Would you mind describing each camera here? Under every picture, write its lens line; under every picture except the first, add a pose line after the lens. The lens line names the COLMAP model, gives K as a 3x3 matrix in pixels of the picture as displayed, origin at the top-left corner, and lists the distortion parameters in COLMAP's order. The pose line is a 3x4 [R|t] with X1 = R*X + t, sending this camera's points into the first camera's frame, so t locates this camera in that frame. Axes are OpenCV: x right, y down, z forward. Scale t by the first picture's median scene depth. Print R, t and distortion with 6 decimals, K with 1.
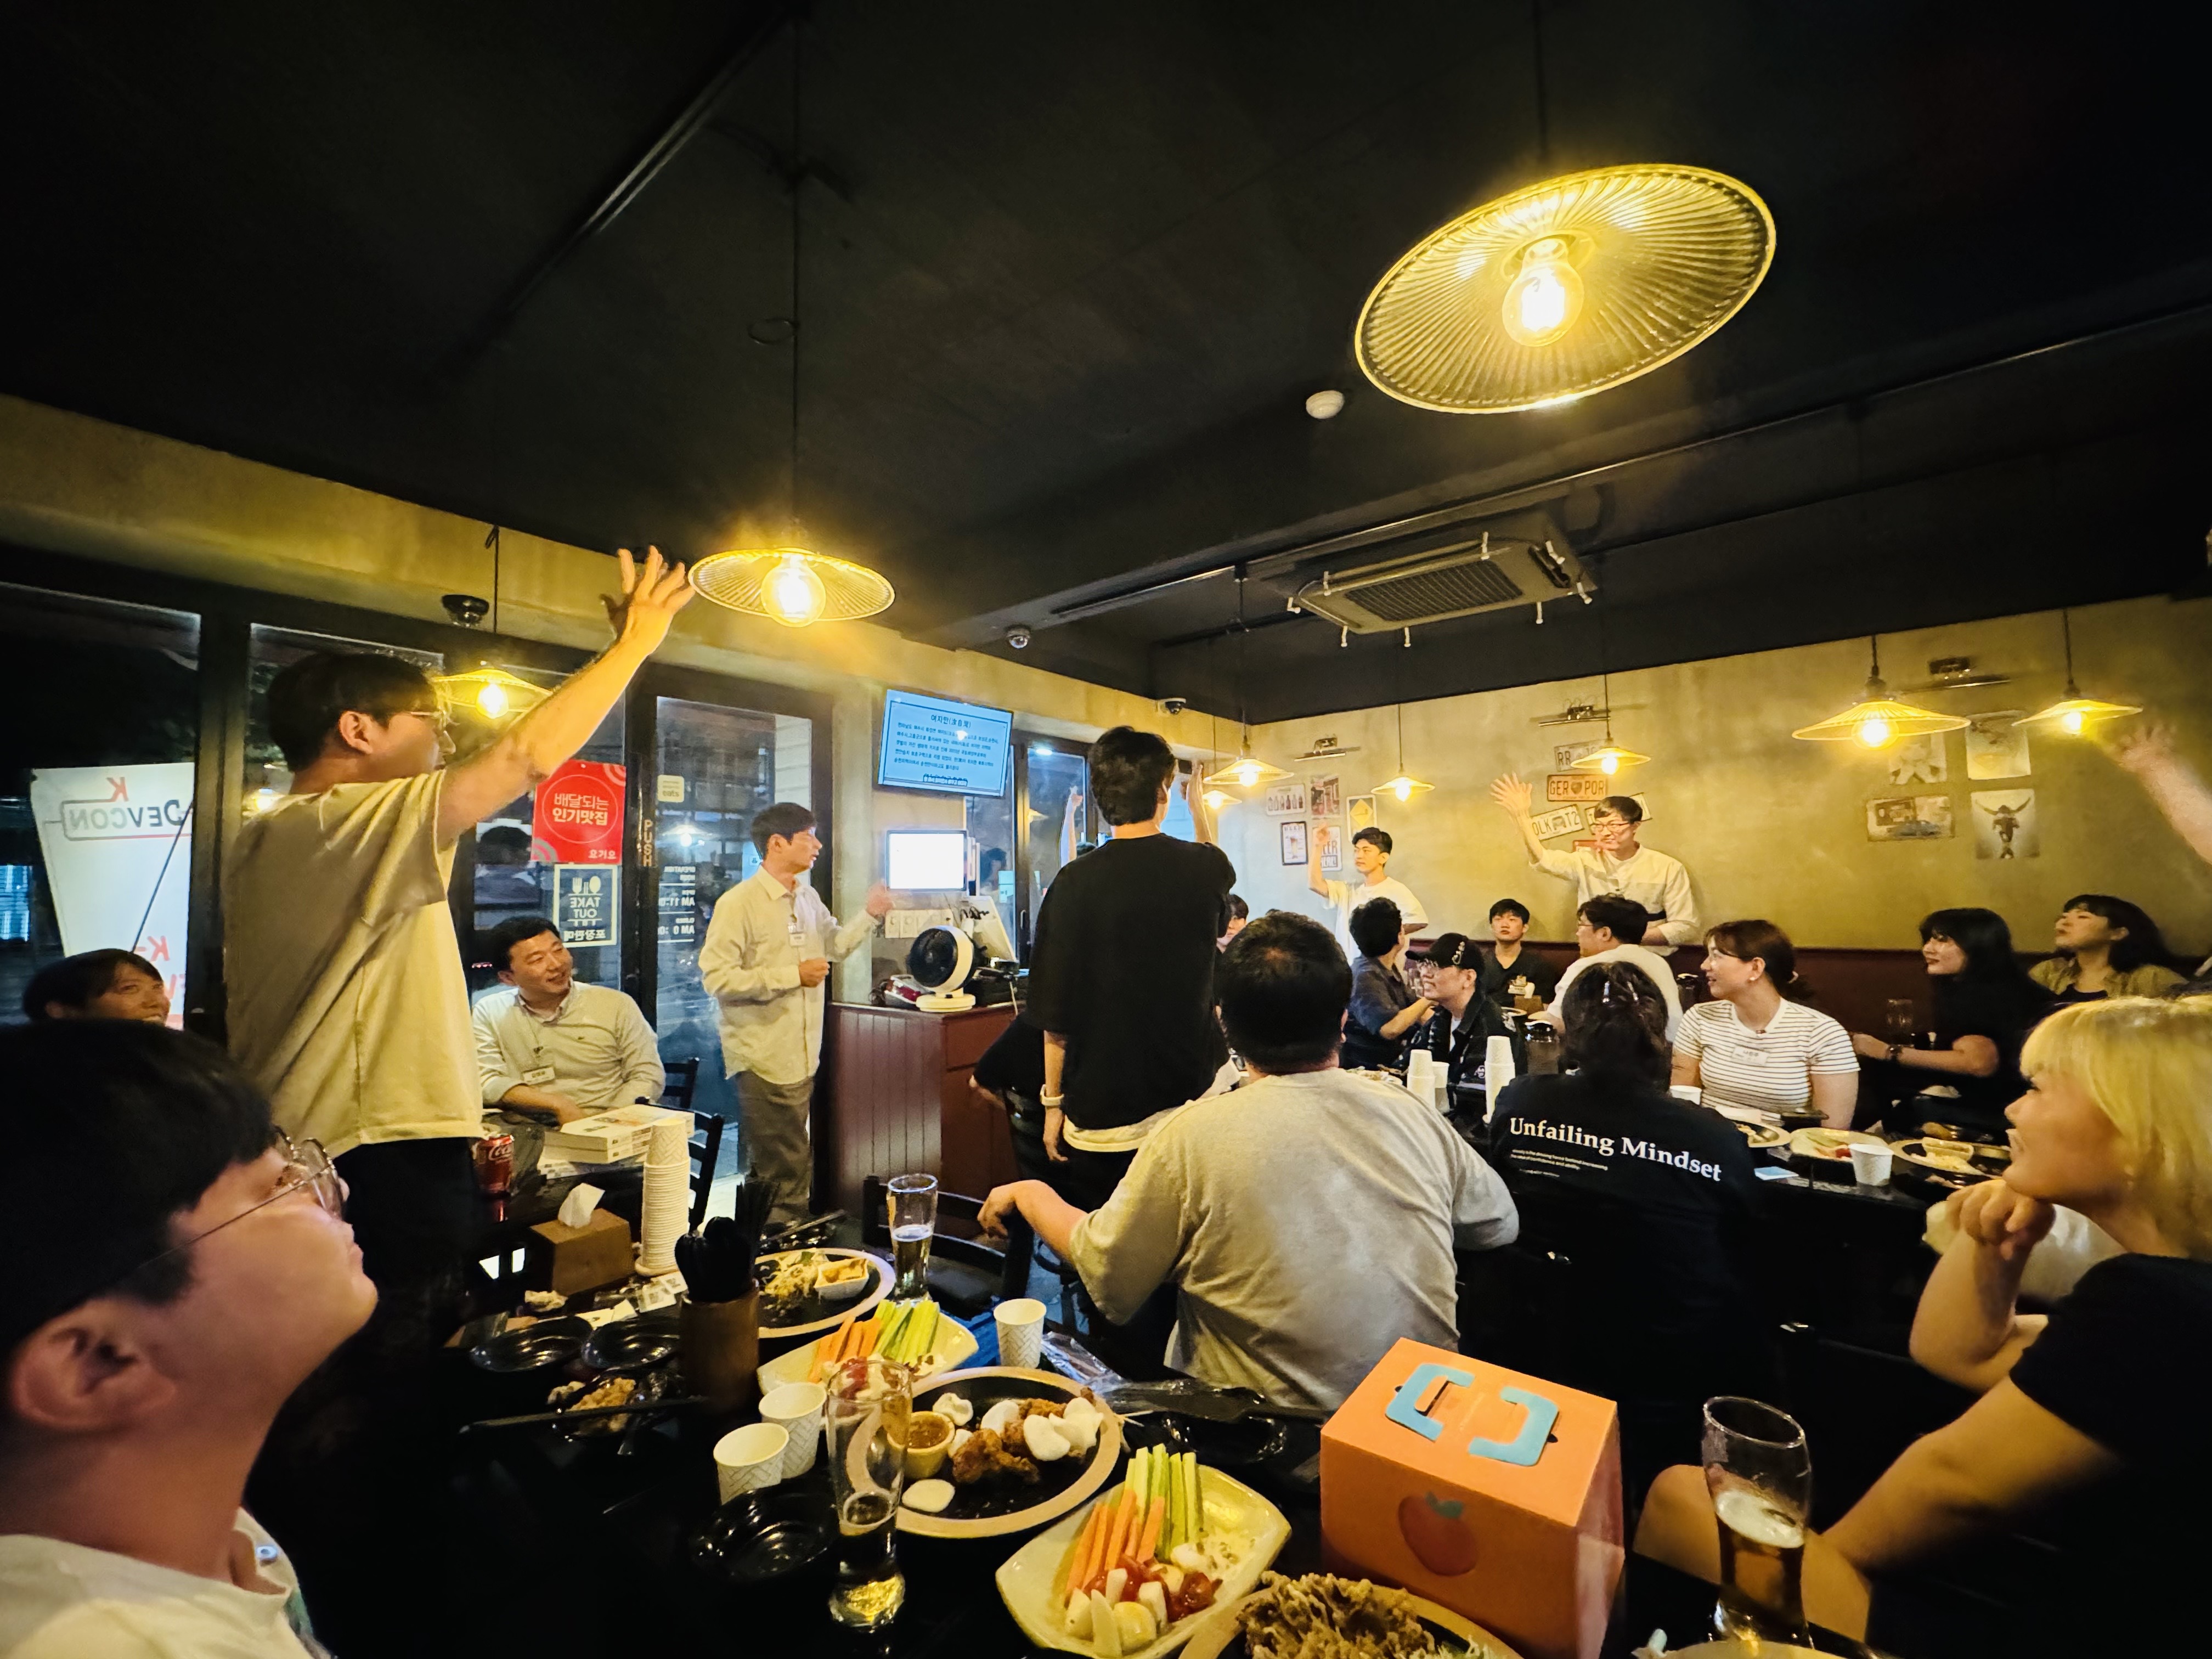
lens RADIAL K [[885.1, 0, 1101.0], [0, 885.1, 831.1], [0, 0, 1]] dist [-0.005024, 0.001167]
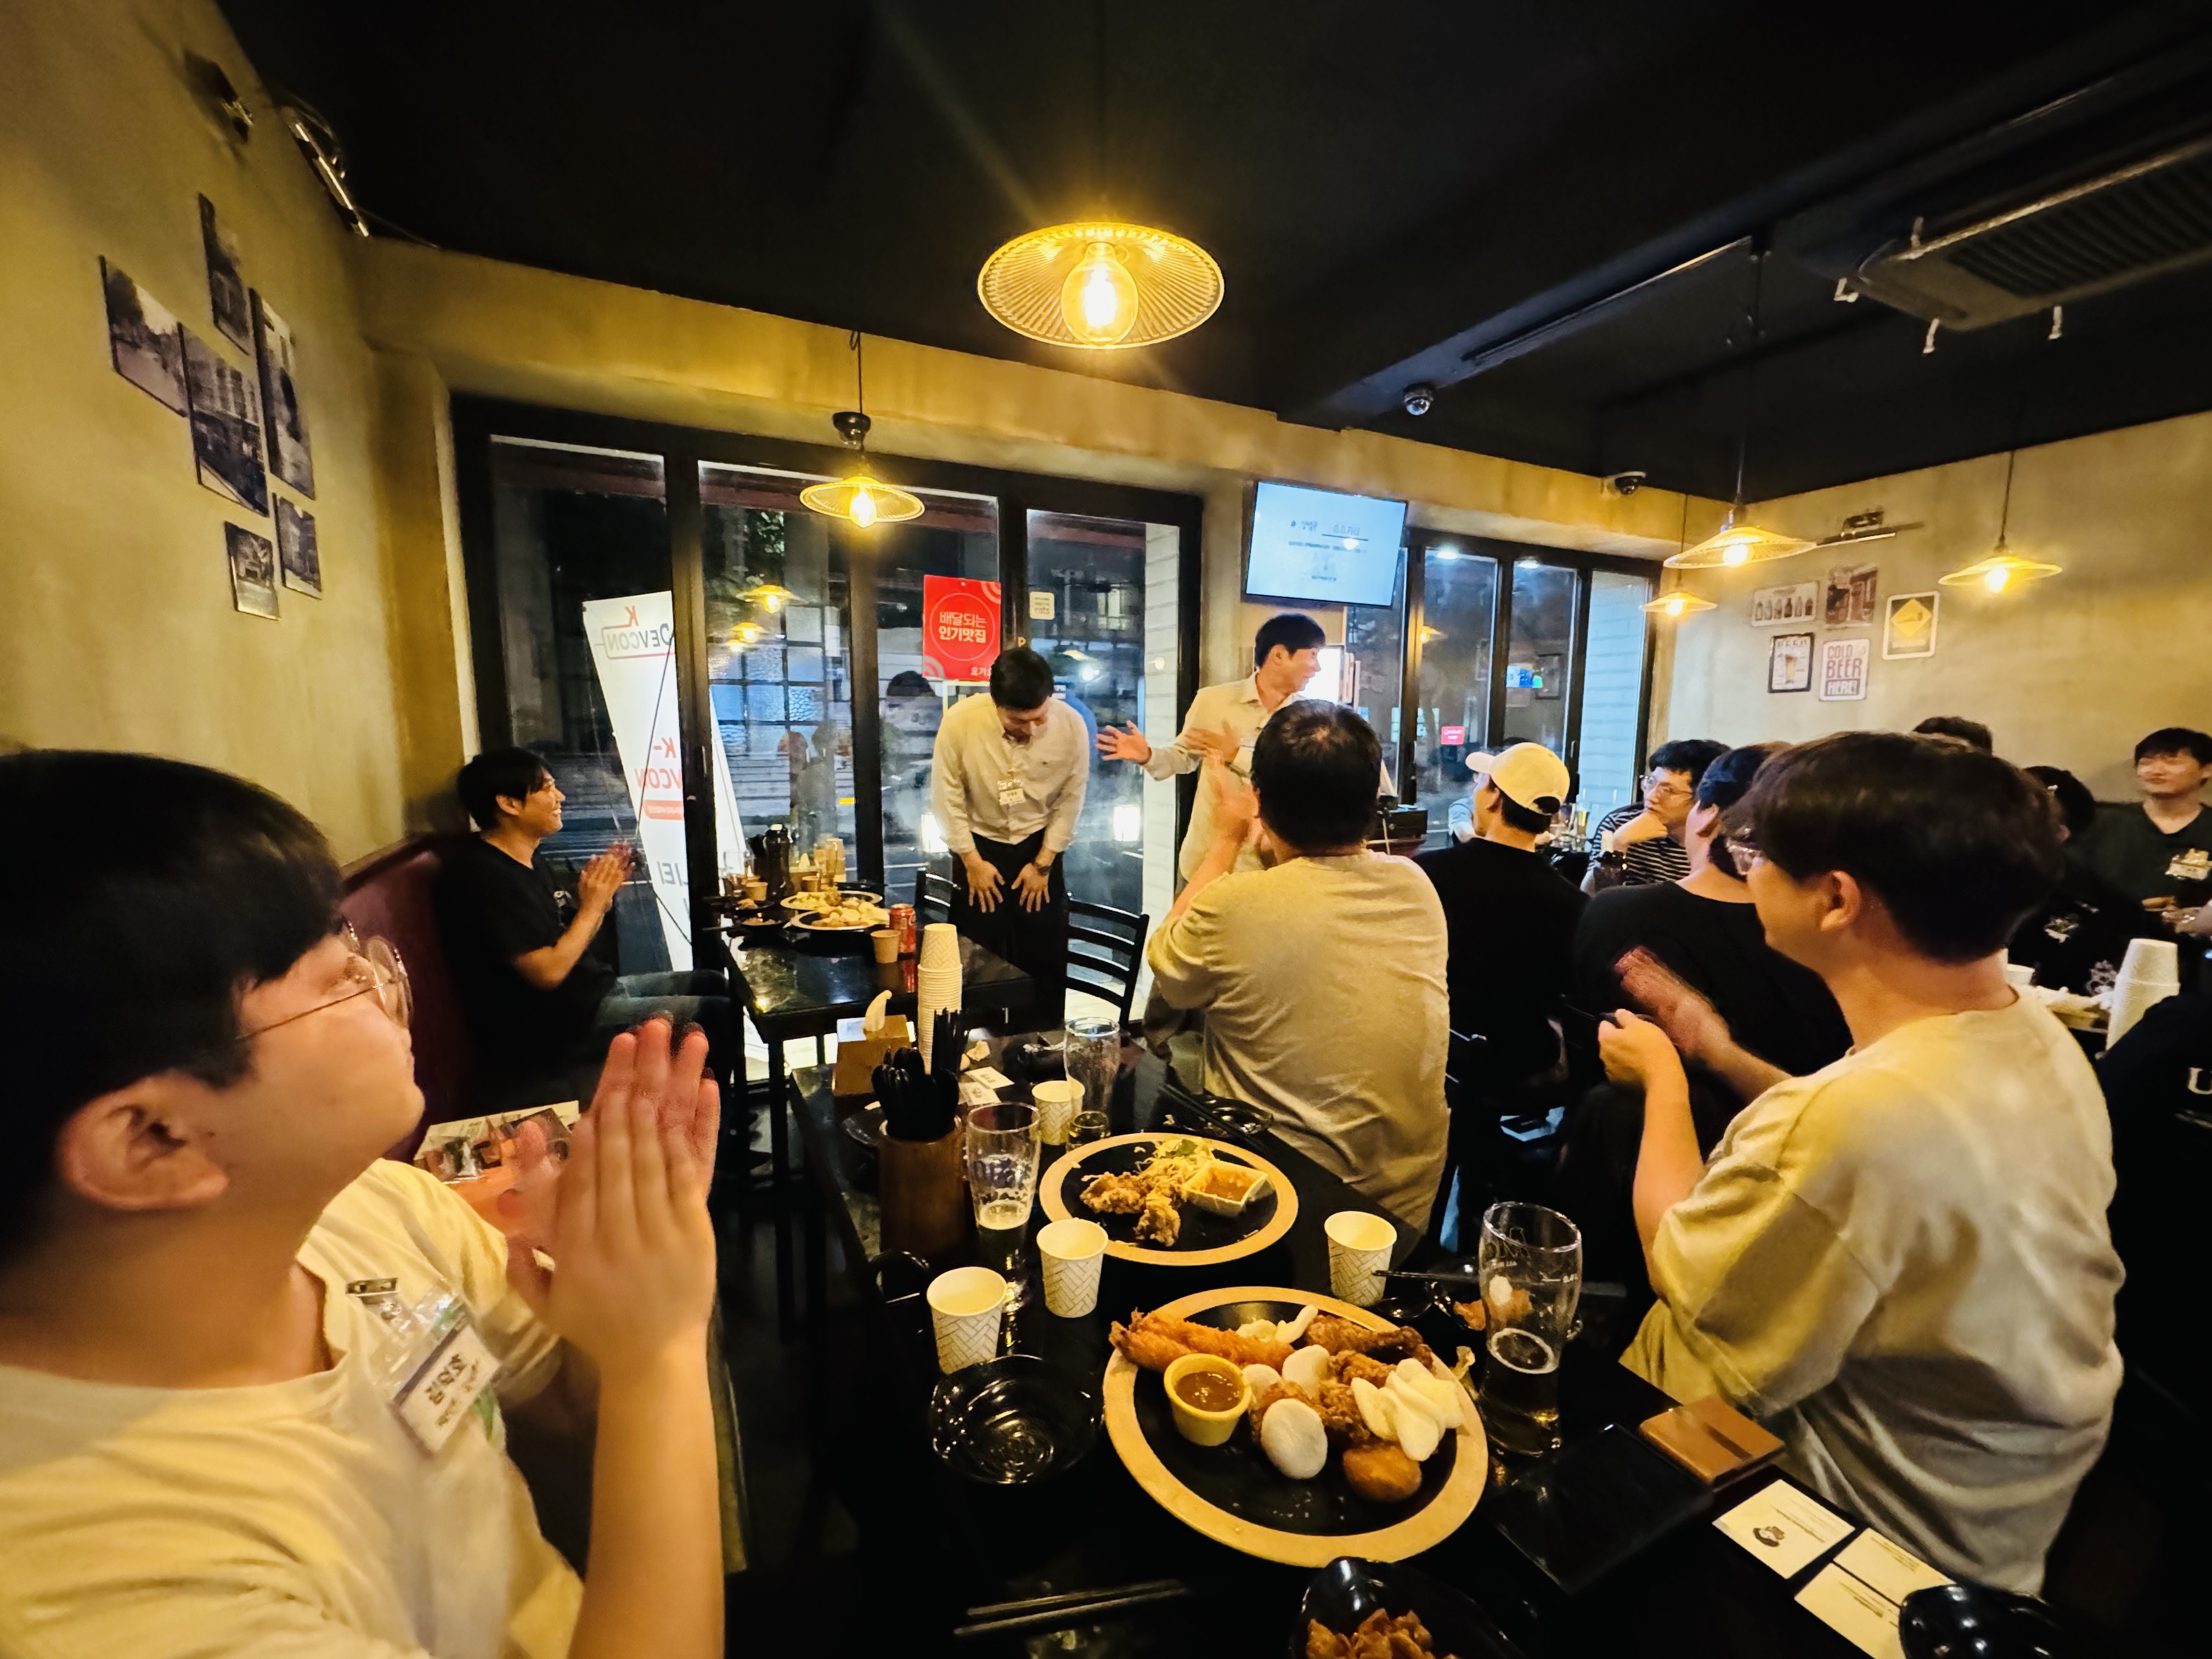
lens RADIAL K [[885.1, 0, 1107.9], [0, 885.1, 846.4], [0, 0, 1]] dist [-0.005024, 0.001167]
pose [[0.911018, 0.071557, -0.406110, 0.007834], [0.008587, 0.981323, 0.192174, 0.030522], [0.412276, -0.178561, 0.893389, 0.100399]]
